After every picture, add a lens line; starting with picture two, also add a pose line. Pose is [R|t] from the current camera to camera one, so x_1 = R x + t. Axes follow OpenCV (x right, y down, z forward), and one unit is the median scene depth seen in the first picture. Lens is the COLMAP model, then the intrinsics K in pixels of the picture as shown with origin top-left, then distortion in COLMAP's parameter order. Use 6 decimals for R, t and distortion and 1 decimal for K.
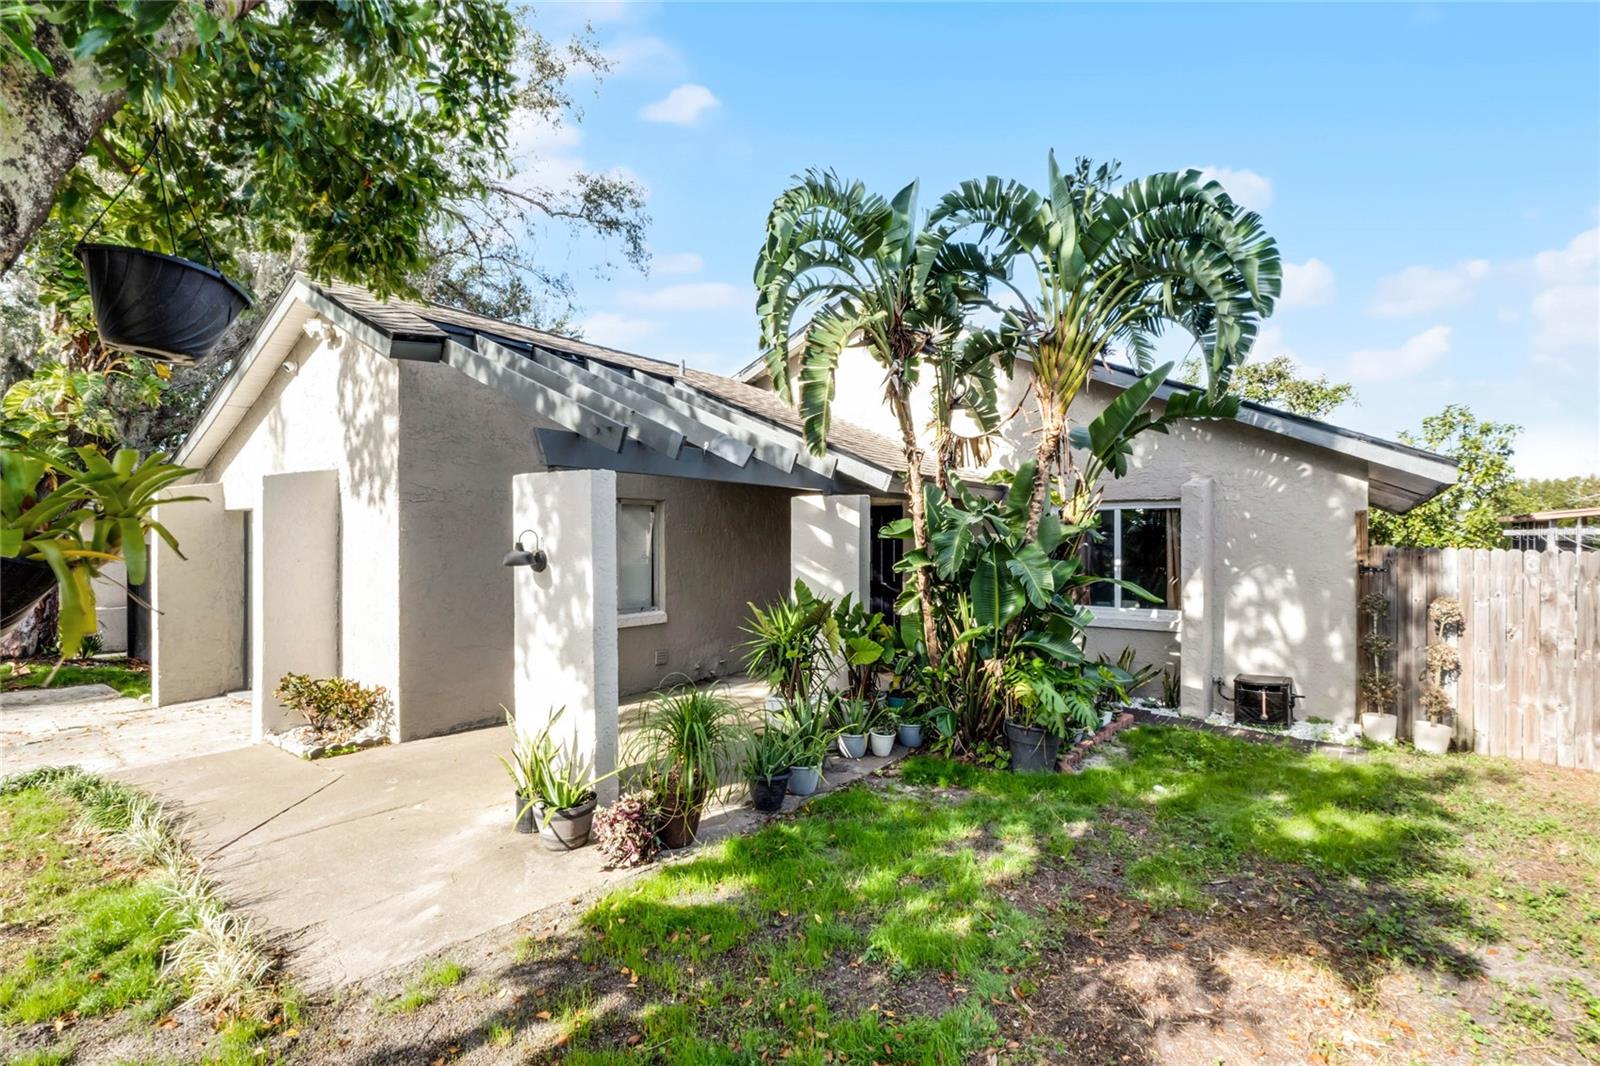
lens RADIAL K [[781.1, 0, 800.0], [0, 781.1, 533.0], [0, 0, 1]] dist [-0.000719, -0.000089]
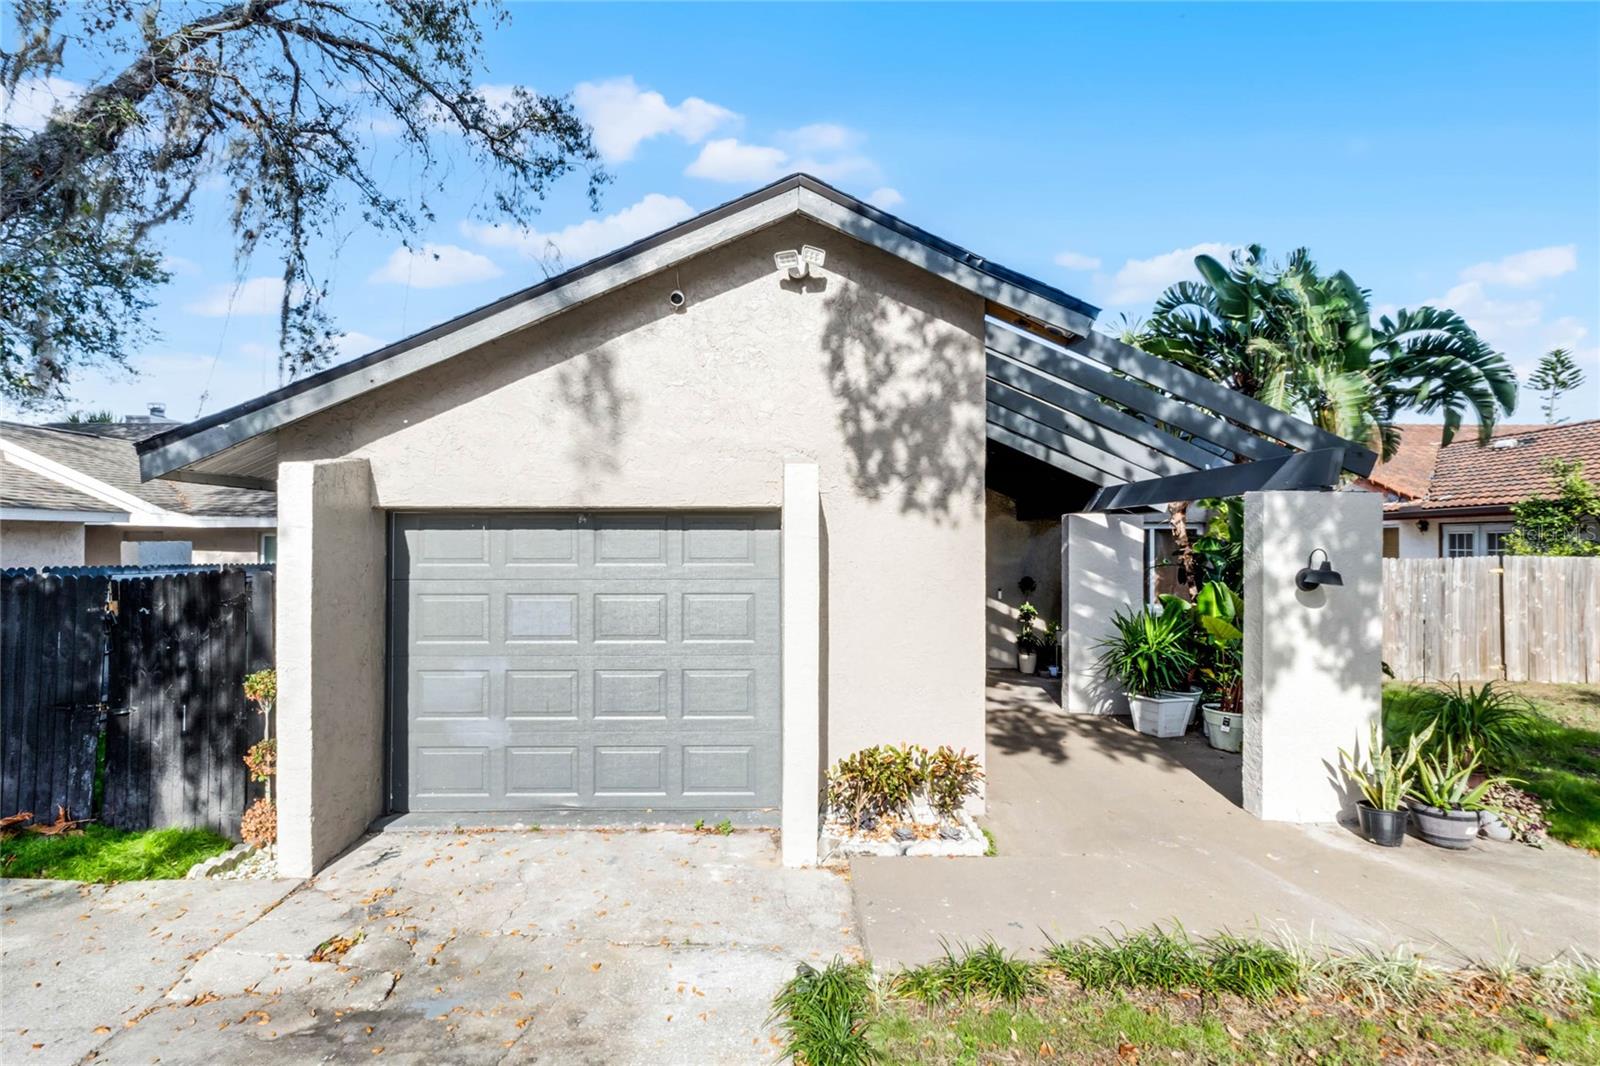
lens RADIAL K [[719.4, 0, 800.0], [0, 719.4, 533.0], [0, 0, 1]] dist [-0.005657, -0.000527]
pose [[0.807056, 0.010326, 0.590384, -1.034131], [-0.008978, 0.999946, -0.005216, -0.013254], [-0.590406, -0.001091, 0.807105, 0.487392]]
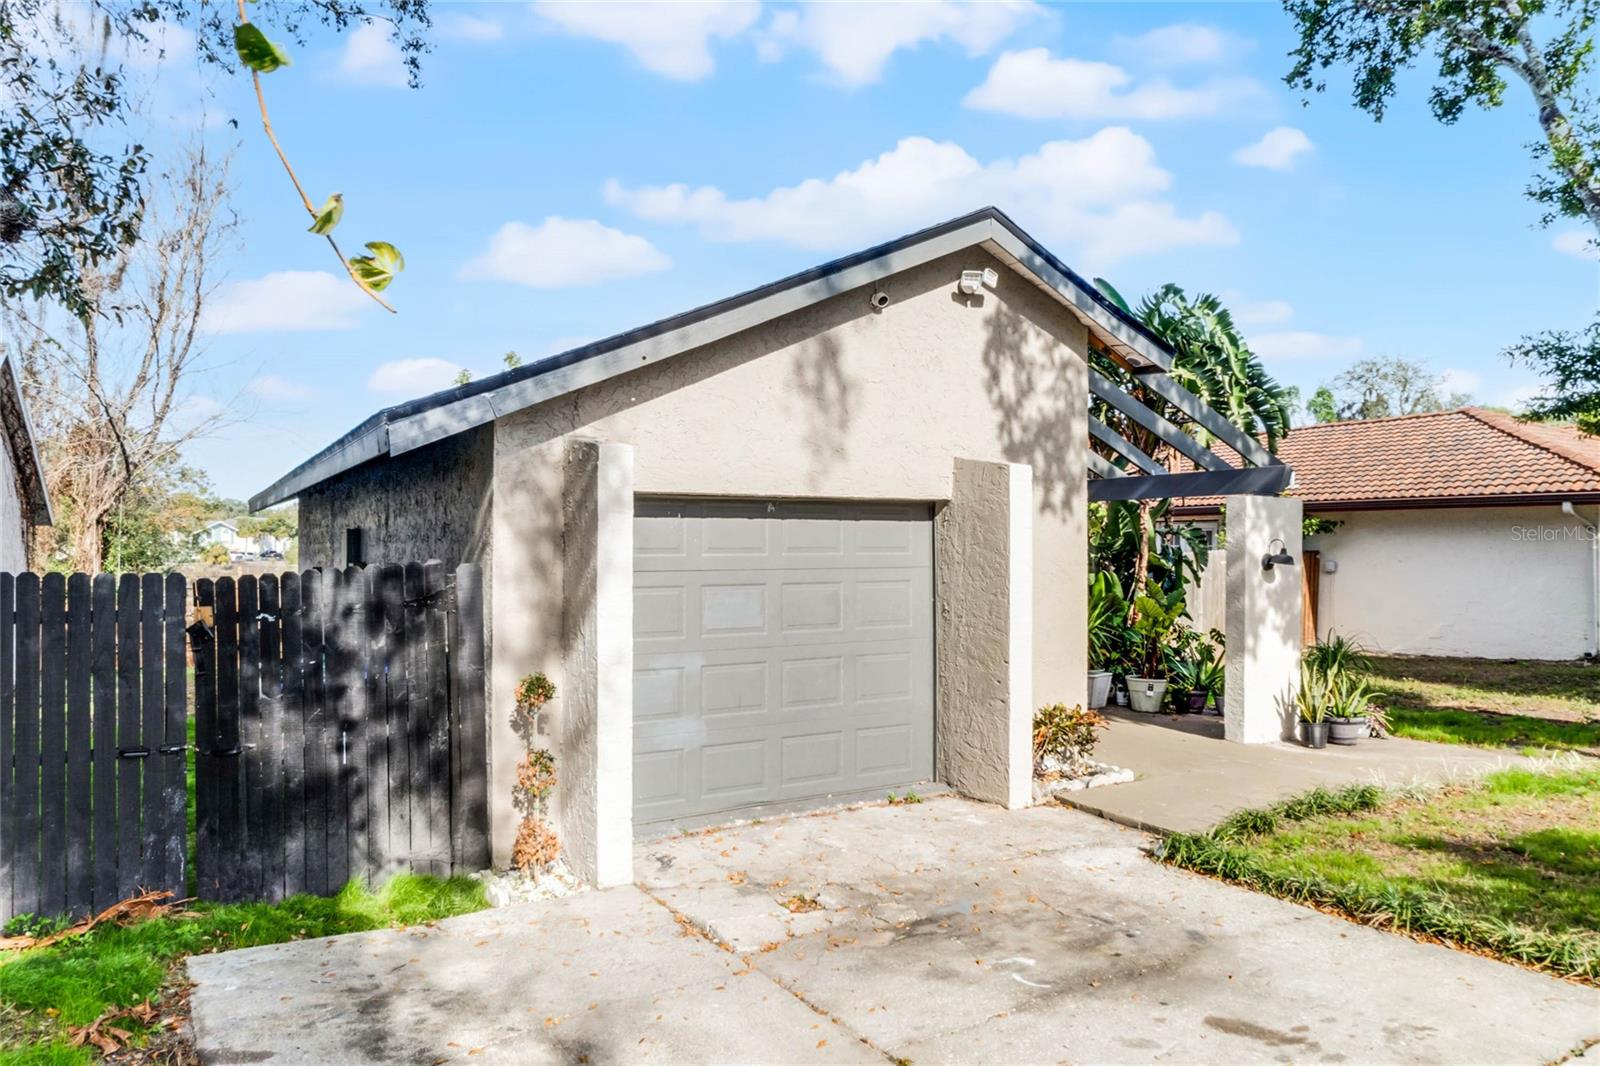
lens RADIAL K [[990.4, 0, 802.5], [0, 990.4, 534.1], [0, 0, 1]] dist [0.002283, -0.000424]
pose [[0.421524, 0.010407, 0.906758, -1.657163], [-0.016120, 0.999862, -0.003982, -0.000685], [-0.906674, -0.012938, 0.421633, 0.758049]]
